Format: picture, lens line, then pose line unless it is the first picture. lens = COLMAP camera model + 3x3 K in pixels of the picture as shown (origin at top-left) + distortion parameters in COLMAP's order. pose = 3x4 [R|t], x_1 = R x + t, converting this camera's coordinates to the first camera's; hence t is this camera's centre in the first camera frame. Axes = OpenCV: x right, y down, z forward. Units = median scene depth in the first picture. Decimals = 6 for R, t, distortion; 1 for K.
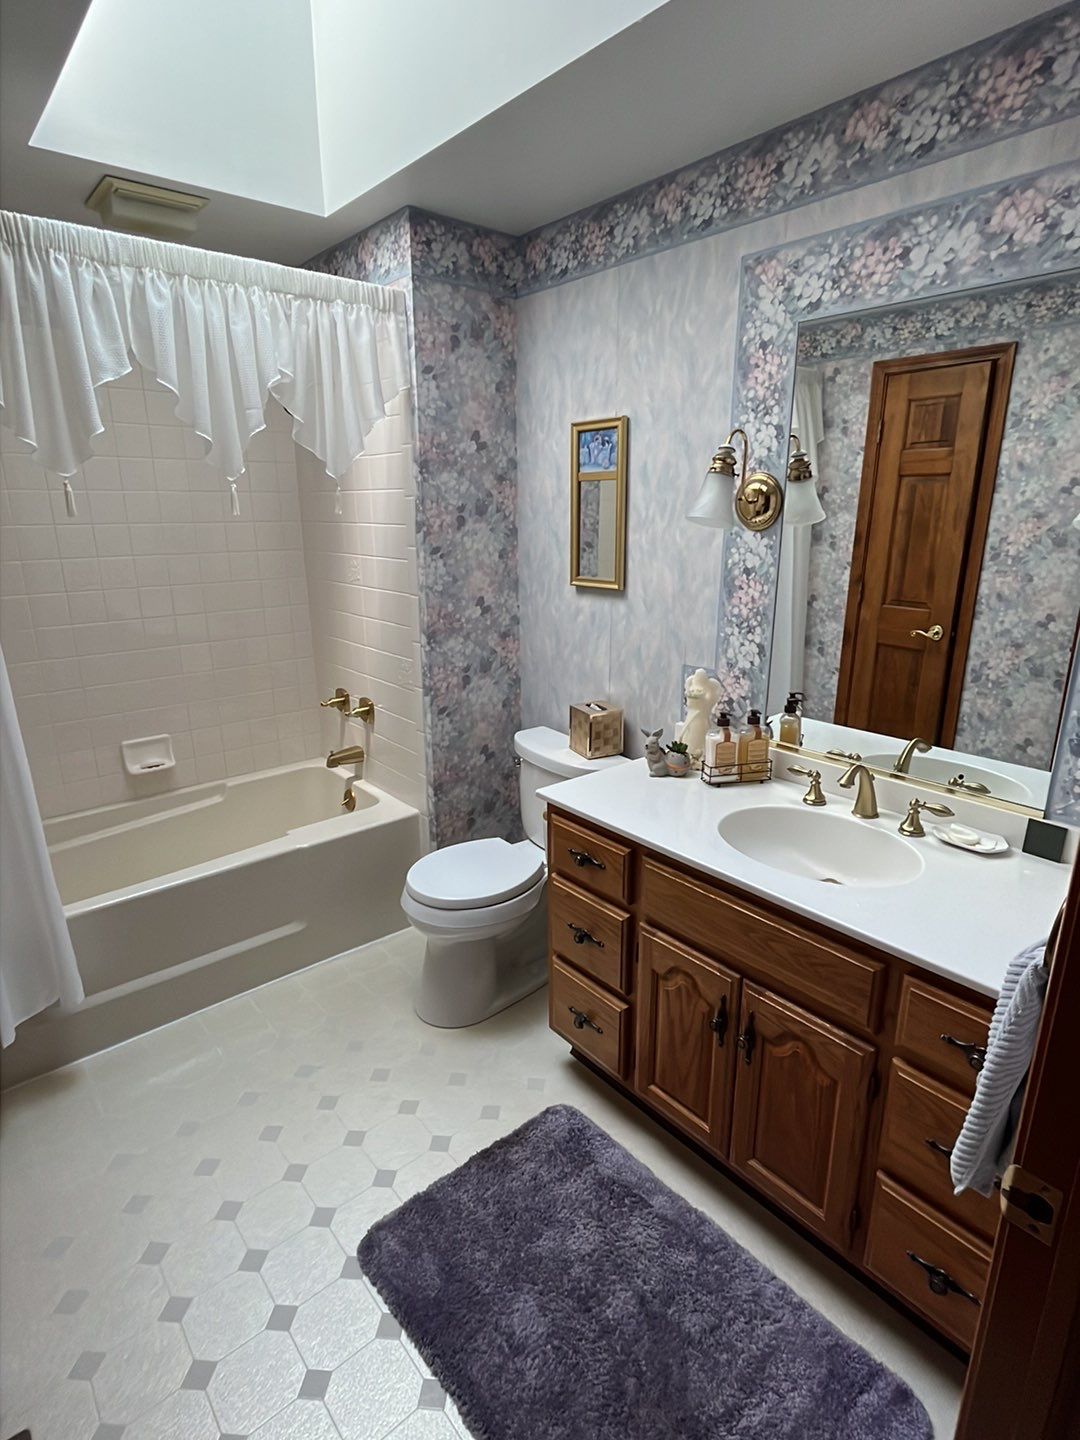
lens RADIAL K [[741.2, 0, 521.6], [0, 741.2, 725.6], [0, 0, 1]] dist [-0.001413, -0.002935]
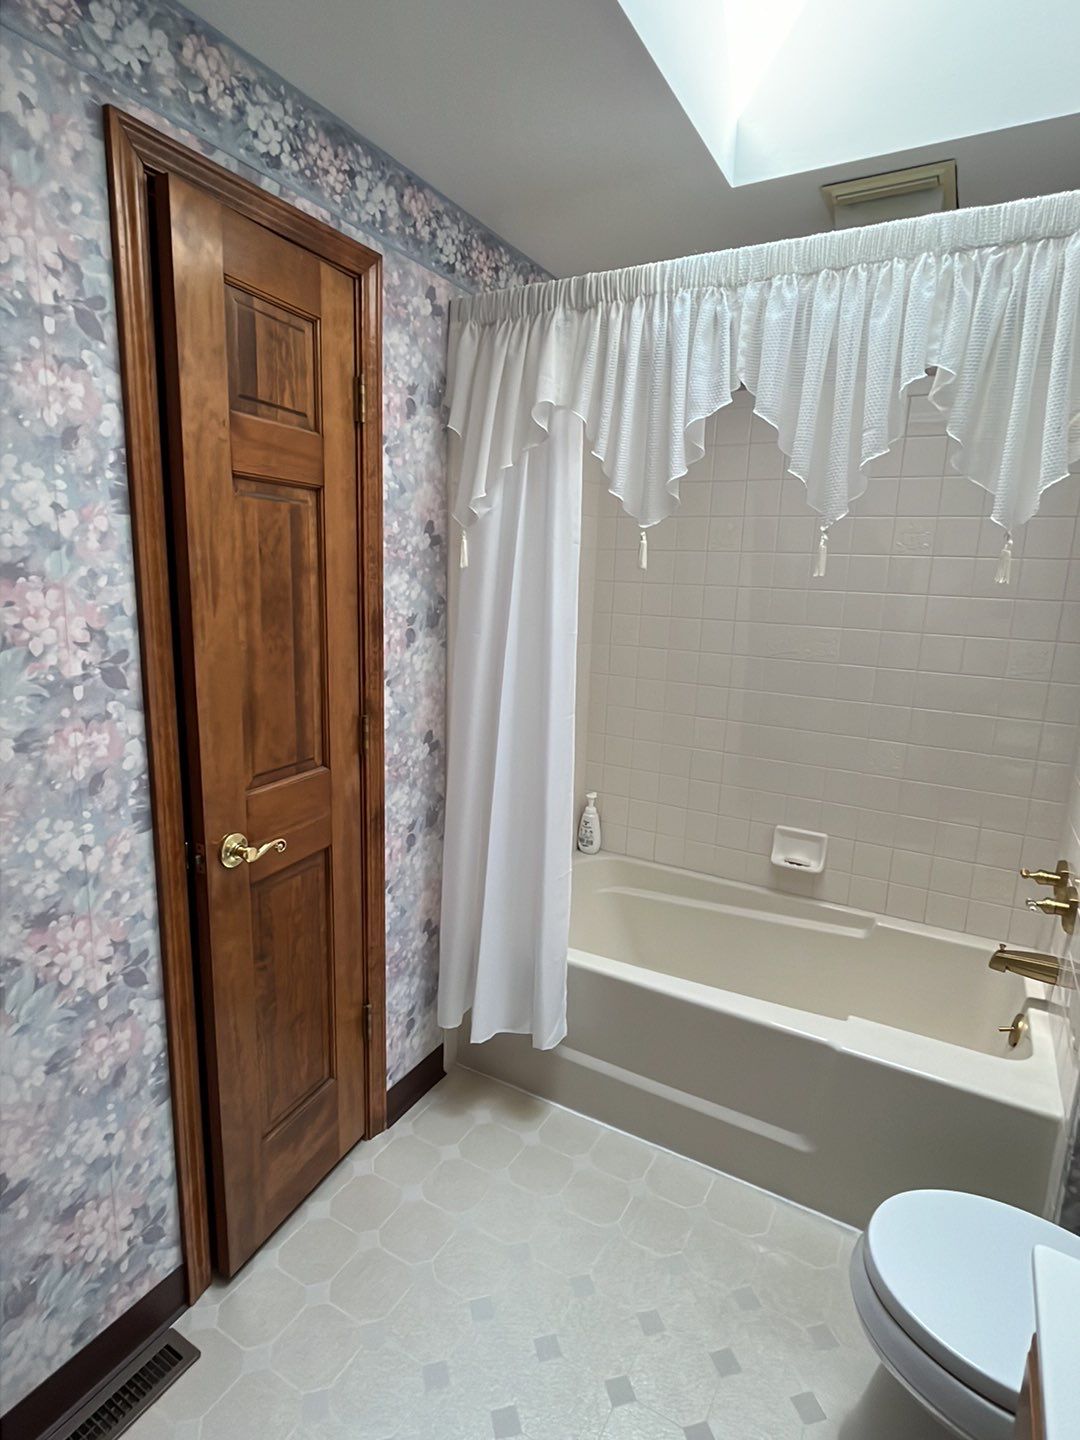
lens RADIAL K [[739.0, 0, 489.6], [0, 739.0, 721.1], [0, 0, 1]] dist [-0.002008, -0.001744]
pose [[0.368911, 0.204504, -0.906688, 0.205156], [-0.301867, 0.948976, 0.091219, -0.124104], [0.879079, 0.240047, 0.411821, 0.477120]]
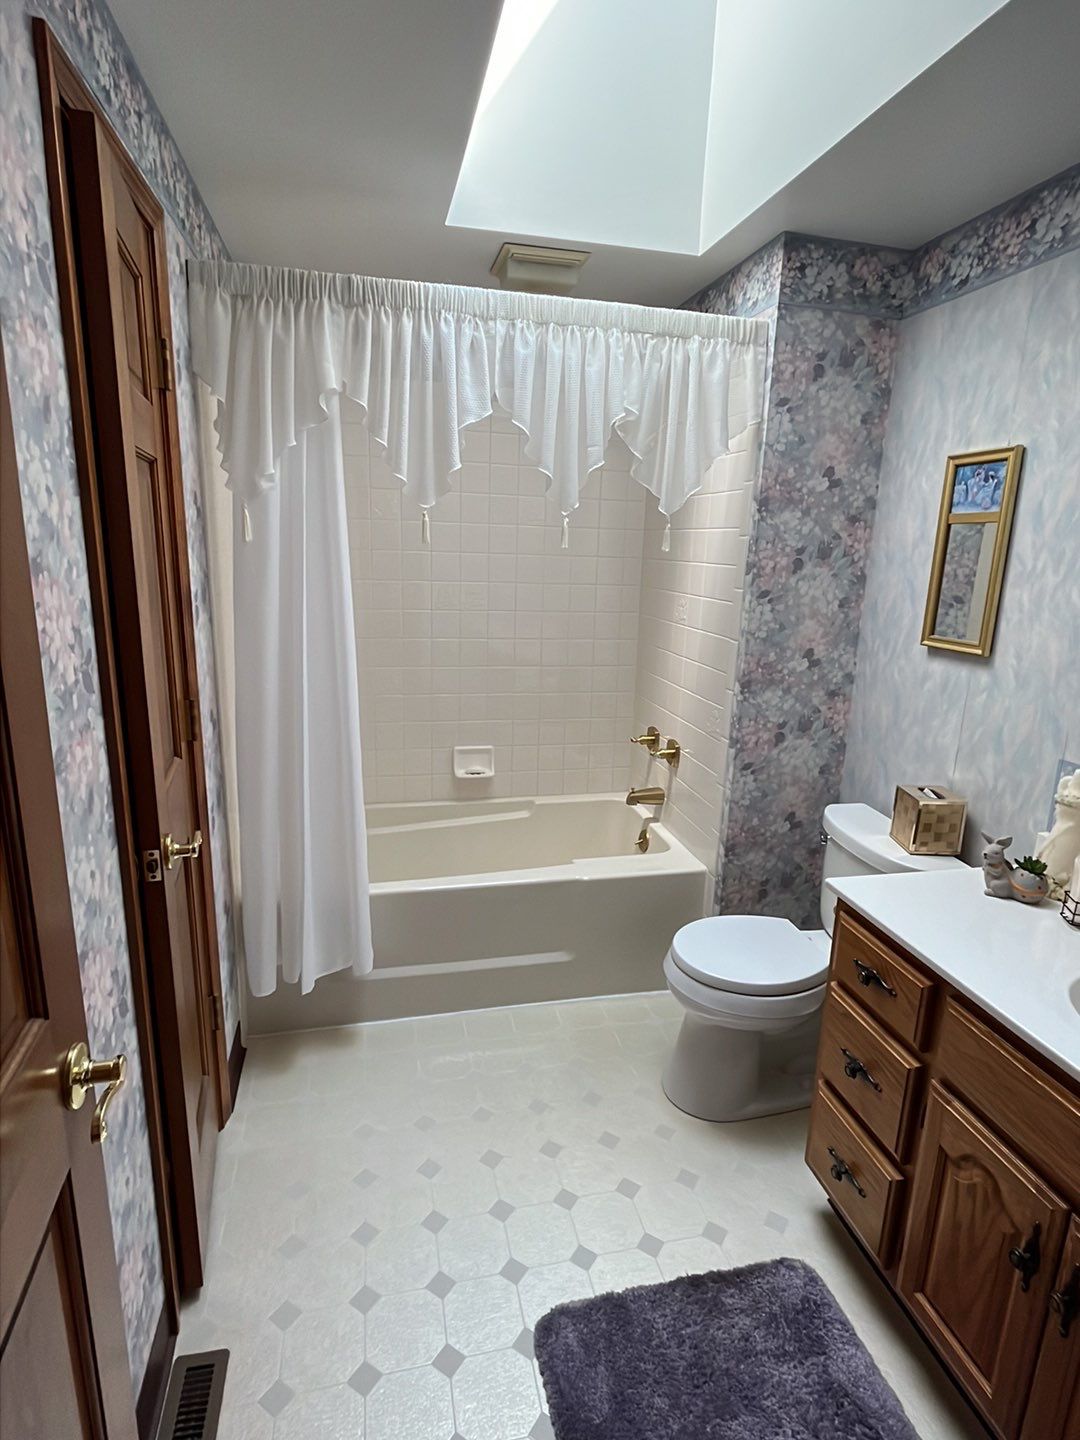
lens RADIAL K [[739.0, 0, 531.3], [0, 739.0, 724.3], [0, 0, 1]] dist [-0.002008, -0.001744]
pose [[0.893201, 0.139178, -0.427577, 0.052085], [-0.162470, 0.986544, -0.018272, -0.015779], [0.419281, 0.085789, 0.903794, 0.076134]]
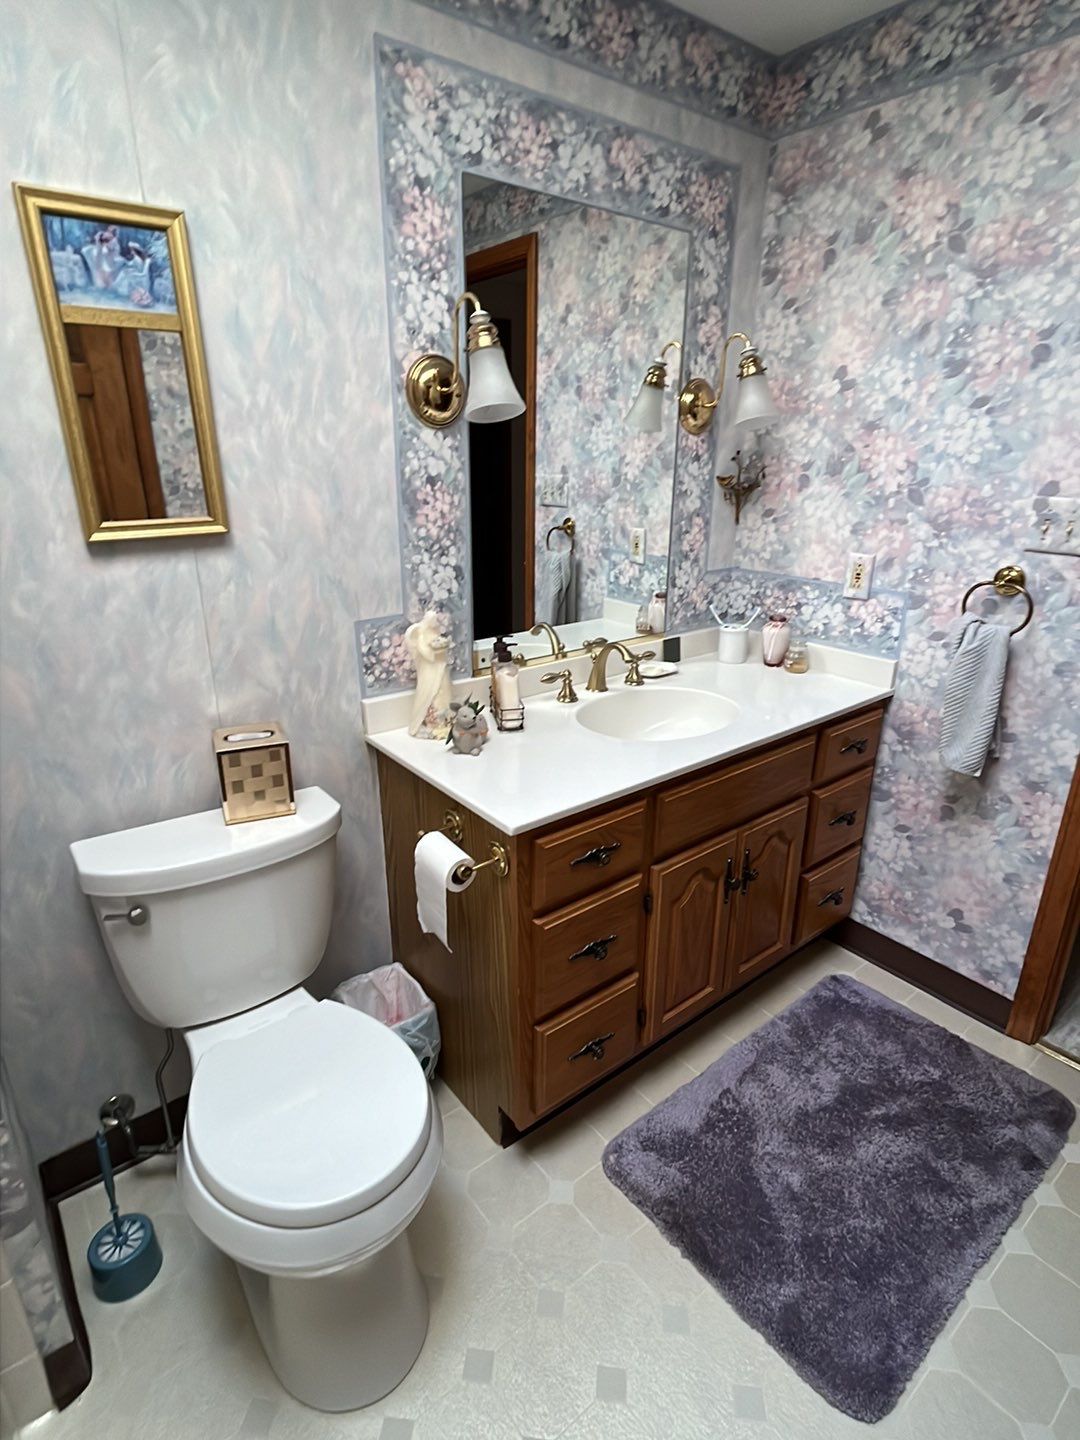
lens RADIAL K [[739.0, 0, 536.1], [0, 739.0, 726.1], [0, 0, 1]] dist [-0.002008, -0.001744]
pose [[0.024297, -0.333568, 0.942413, -0.528799], [0.287410, 0.905224, 0.312995, -0.177638], [-0.957499, 0.263254, 0.117865, 0.830731]]
